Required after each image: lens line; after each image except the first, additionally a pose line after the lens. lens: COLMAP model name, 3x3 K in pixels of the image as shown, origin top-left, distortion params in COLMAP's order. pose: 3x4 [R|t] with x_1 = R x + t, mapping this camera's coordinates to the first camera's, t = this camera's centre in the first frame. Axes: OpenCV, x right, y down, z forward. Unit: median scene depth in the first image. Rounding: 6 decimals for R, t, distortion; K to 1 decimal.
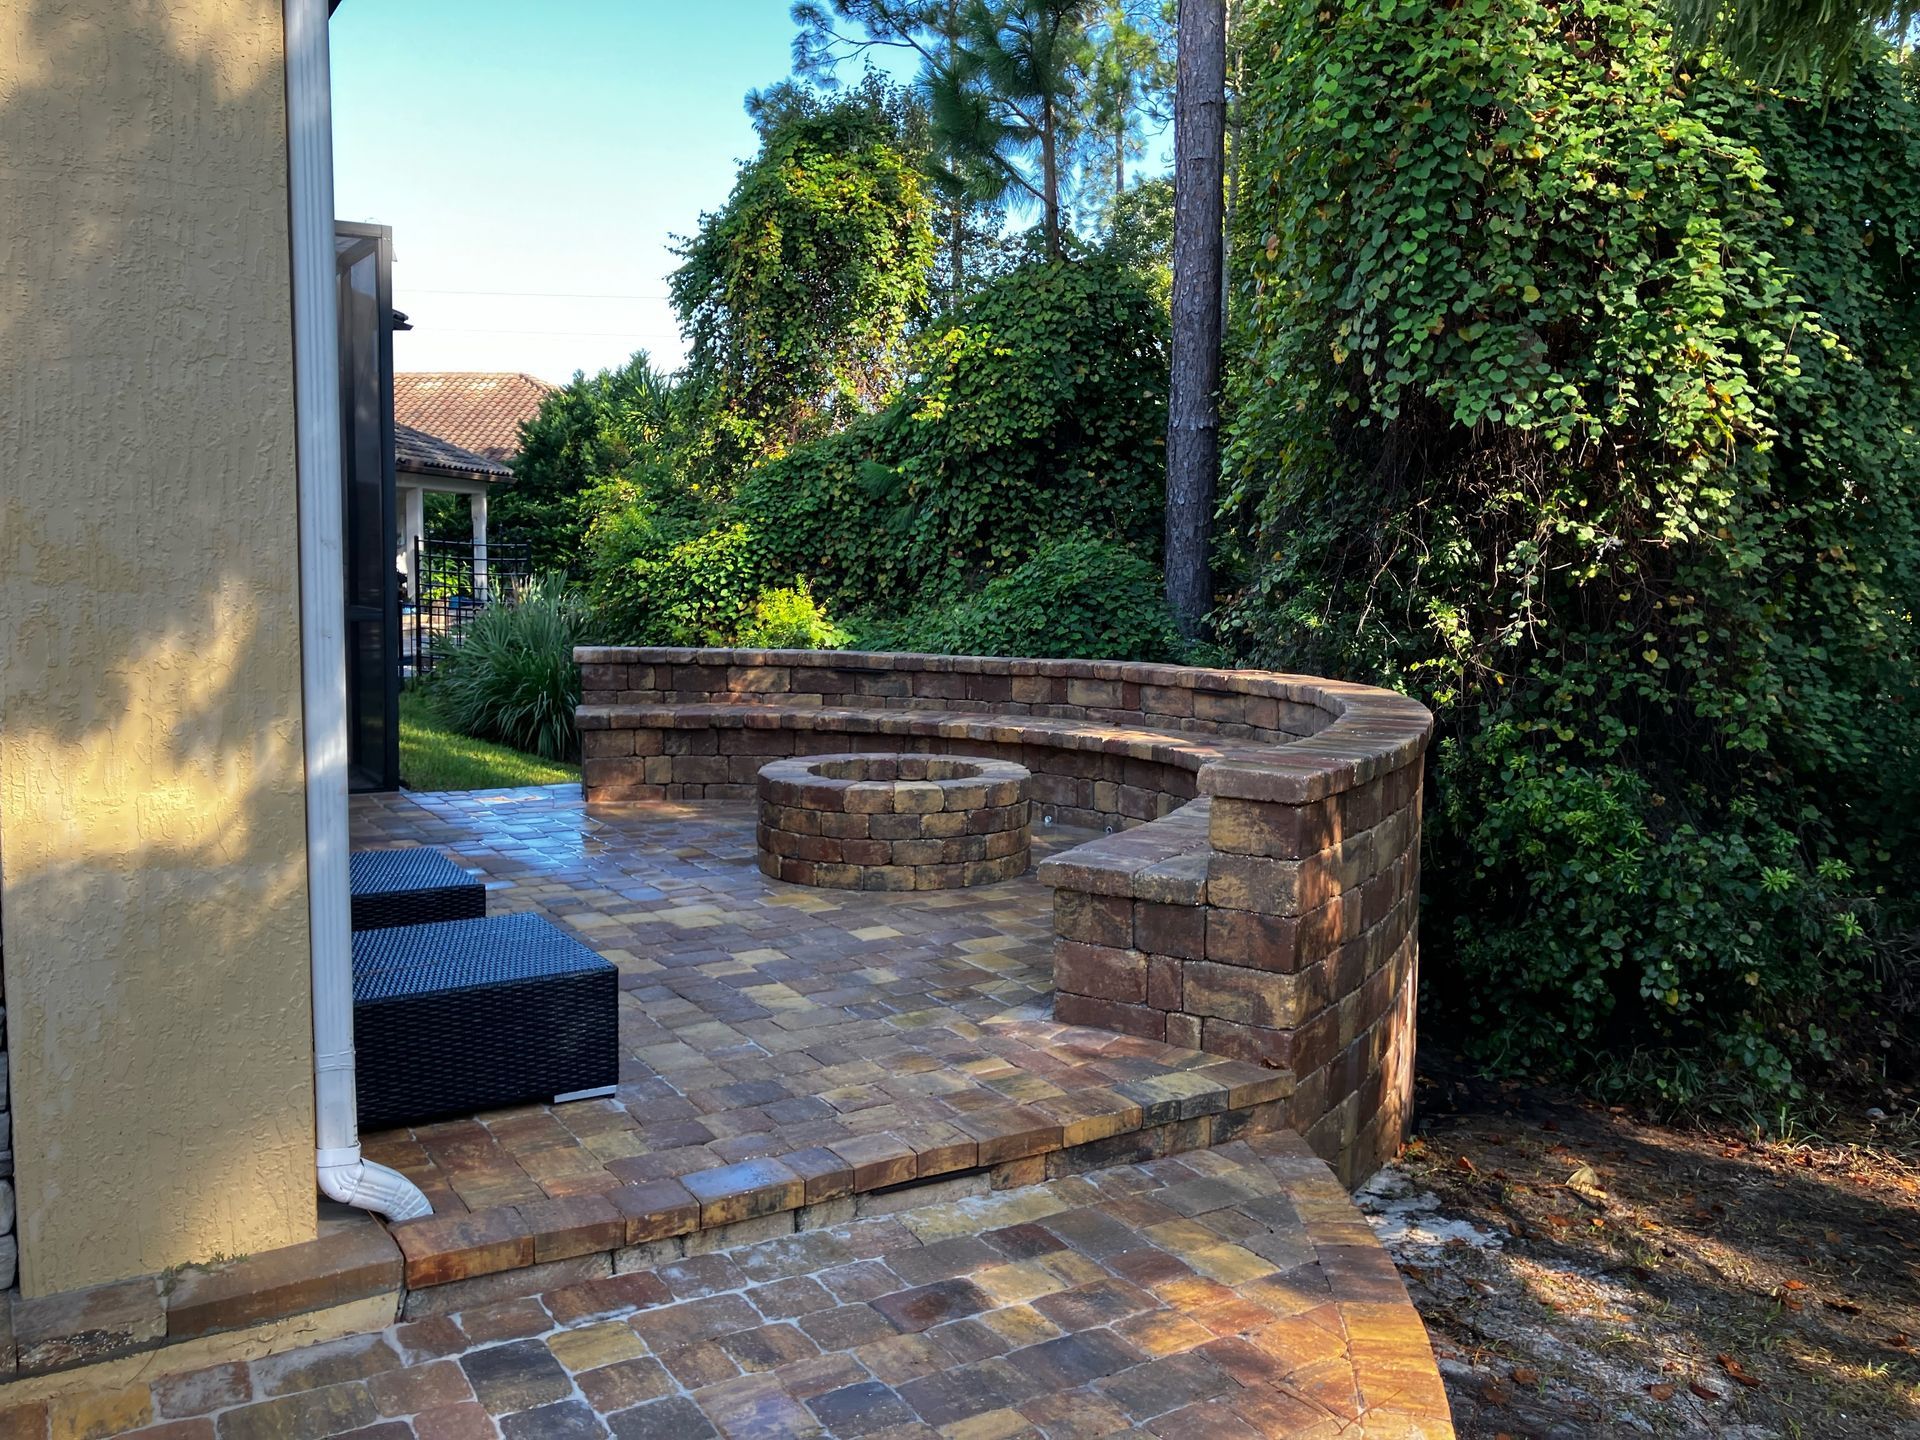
lens RADIAL K [[1518.2, 0, 995.2], [0, 1518.2, 703.3], [0, 0, 1]] dist [0.020605, -0.008889]
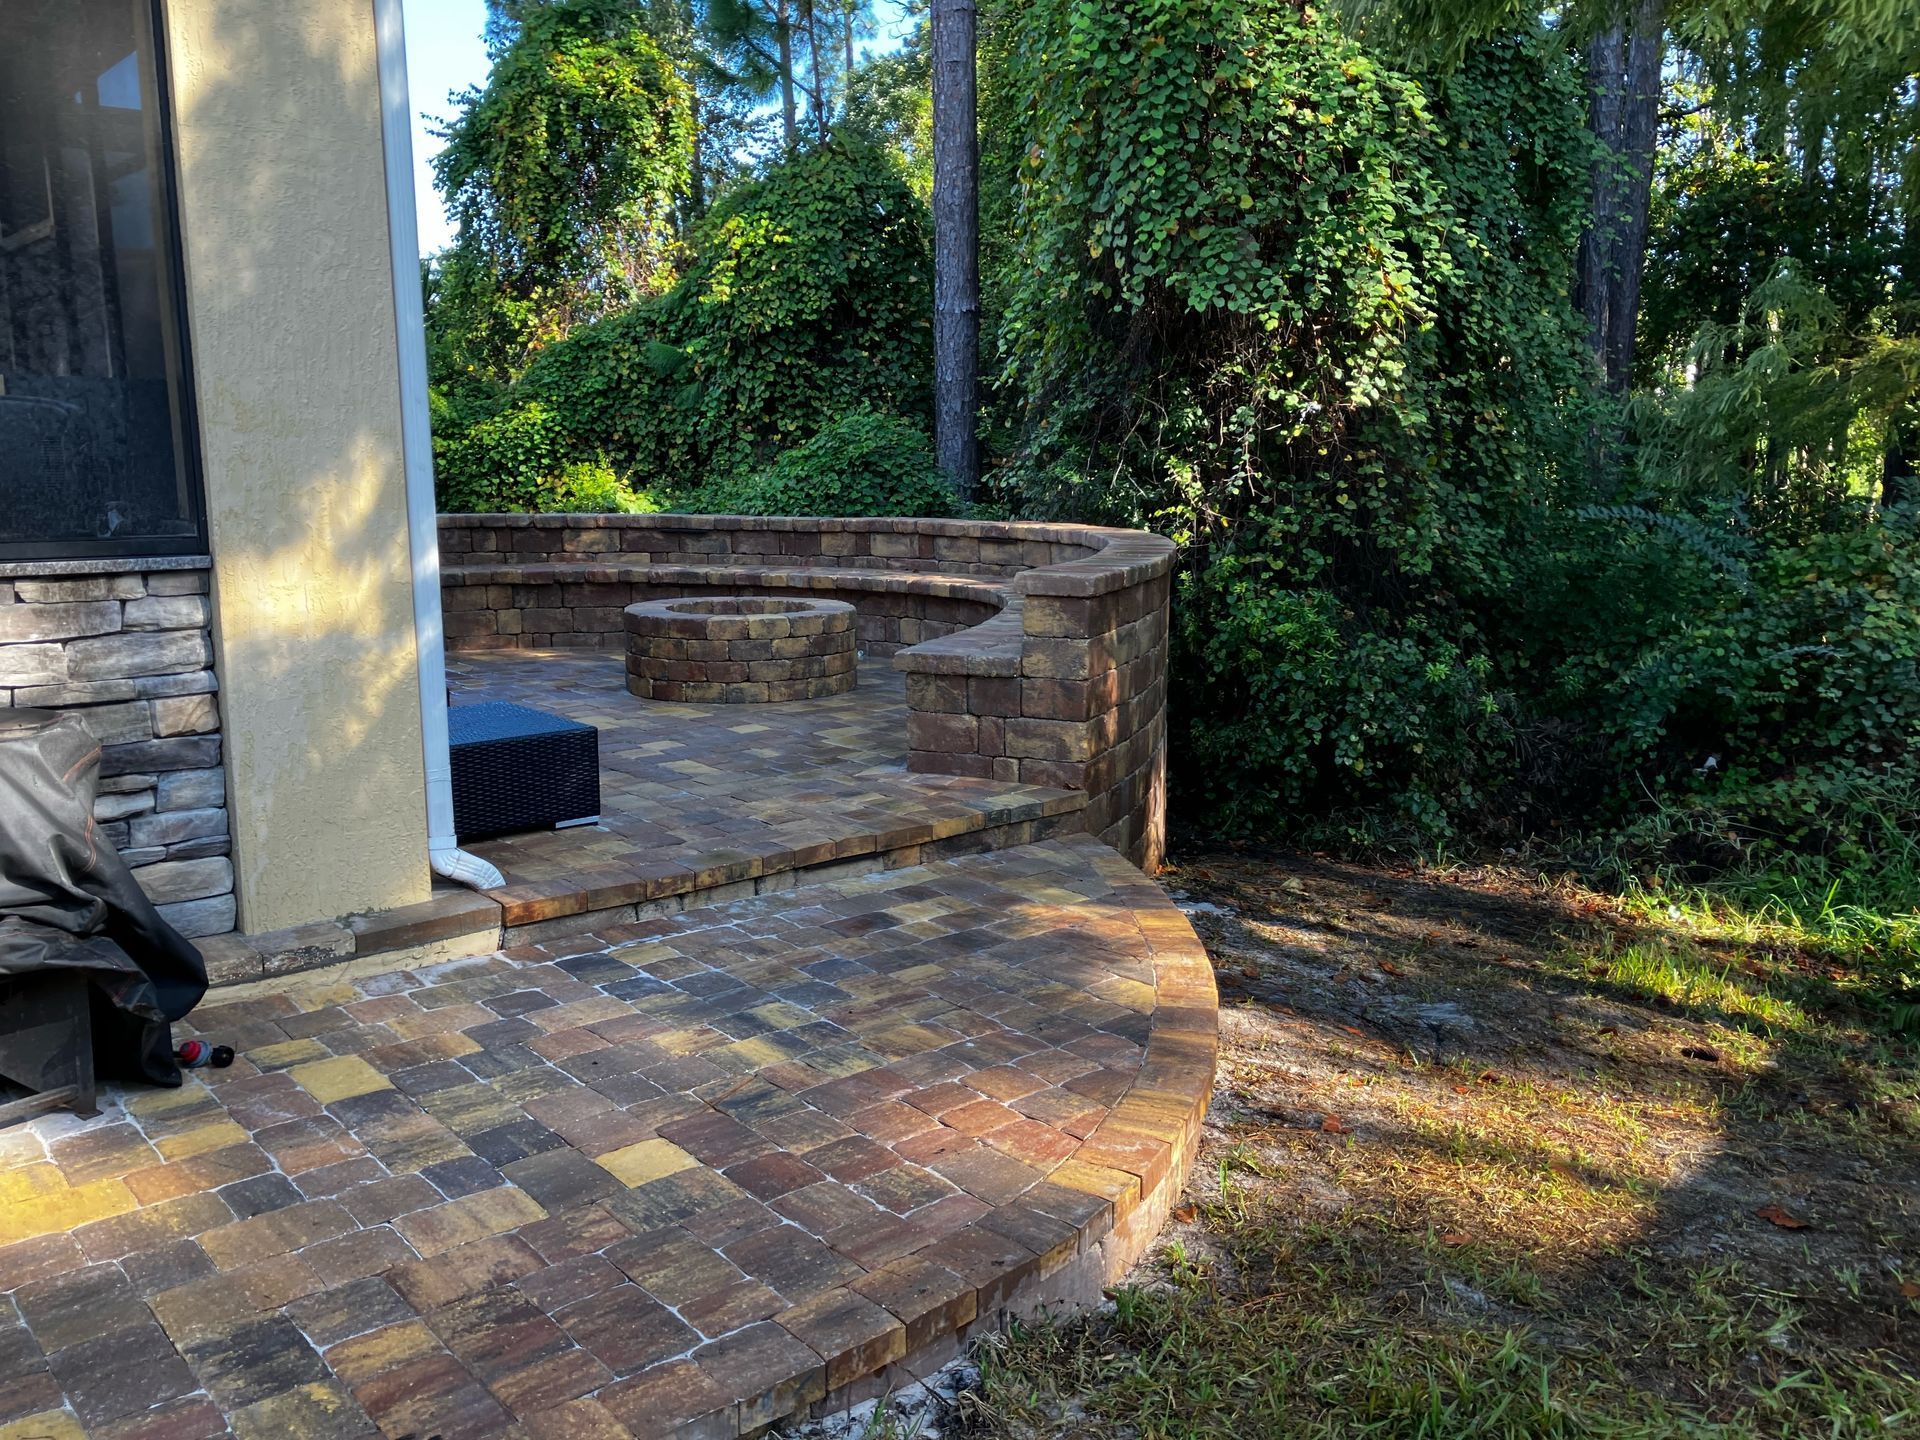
lens RADIAL K [[1567.9, 0, 960.0], [0, 1567.9, 720.0], [0, 0, 1]] dist [0.162232, -0.475393]
pose [[0.987407, -0.040696, 0.152876, -0.085385], [0.029066, 0.996564, 0.077553, 0.040486], [-0.155507, -0.072133, 0.985198, -0.245403]]
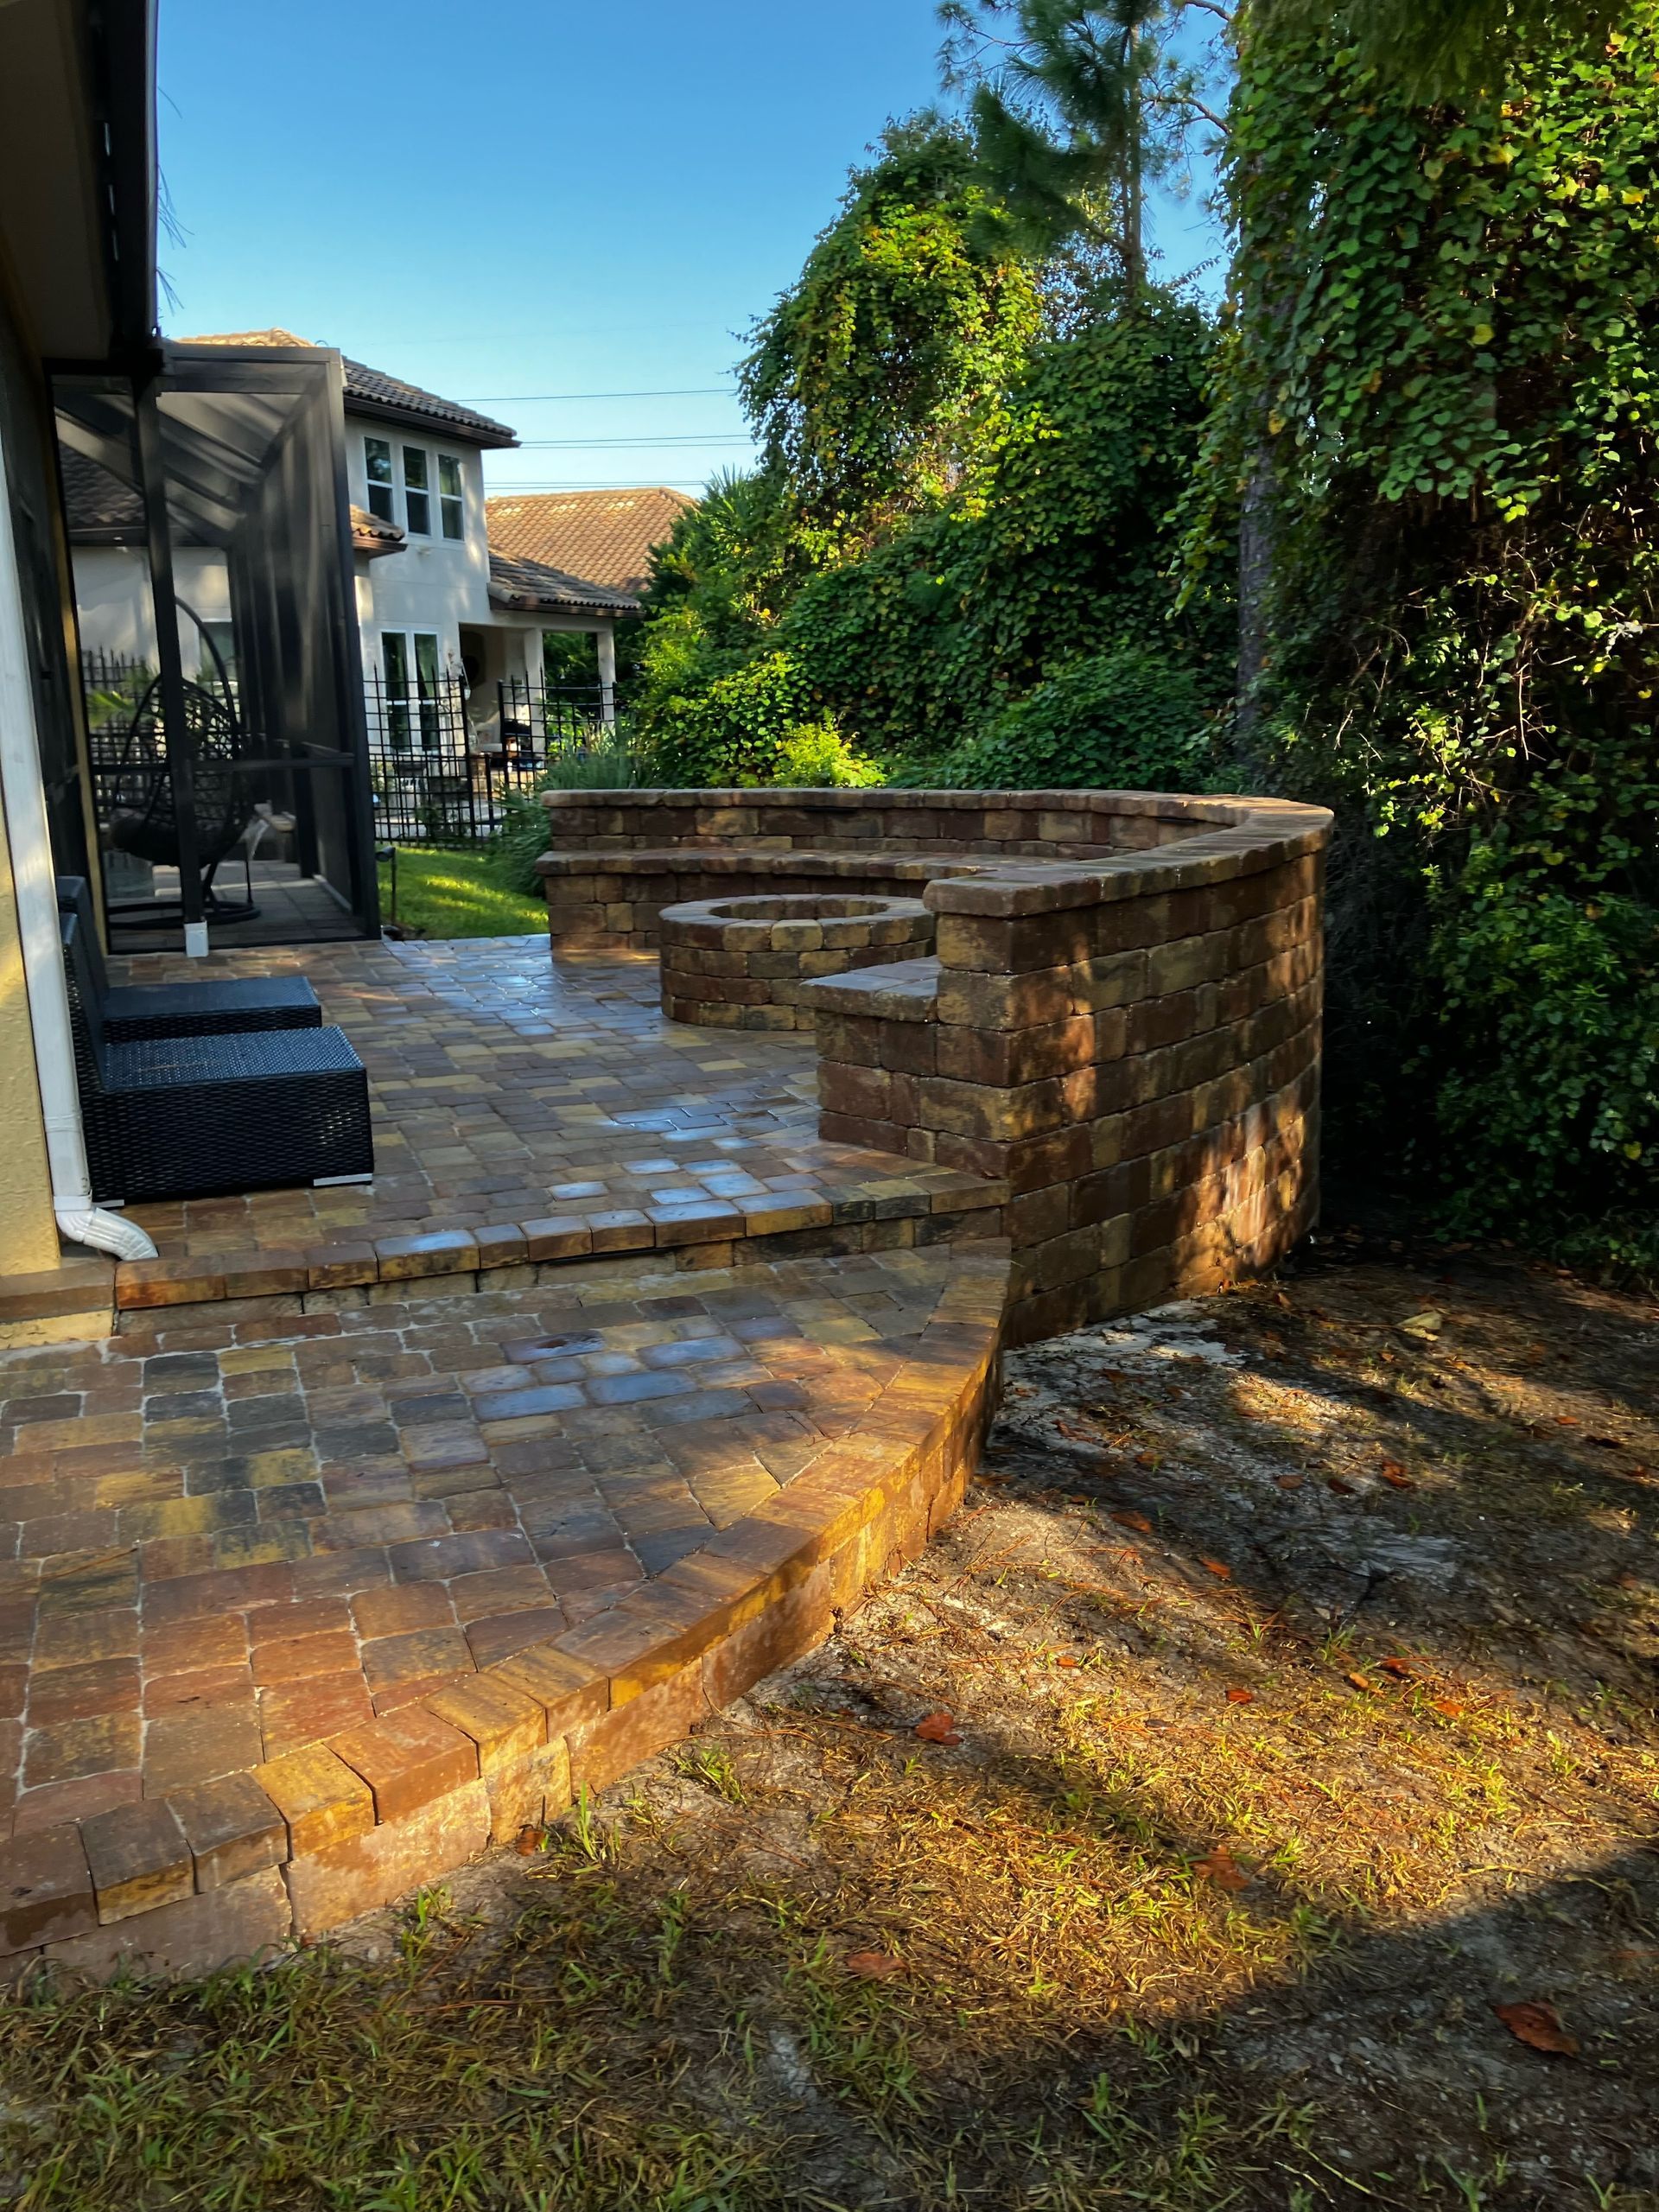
lens RADIAL K [[1816.2, 0, 928.6], [0, 1816.2, 1121.0], [0, 0, 1]] dist [0.030068, -0.006244]
pose [[0.975542, 0.012871, -0.219436, 0.261655], [0.017013, 0.990869, 0.133754, 0.024550], [0.219154, -0.134216, 0.966415, -0.113142]]
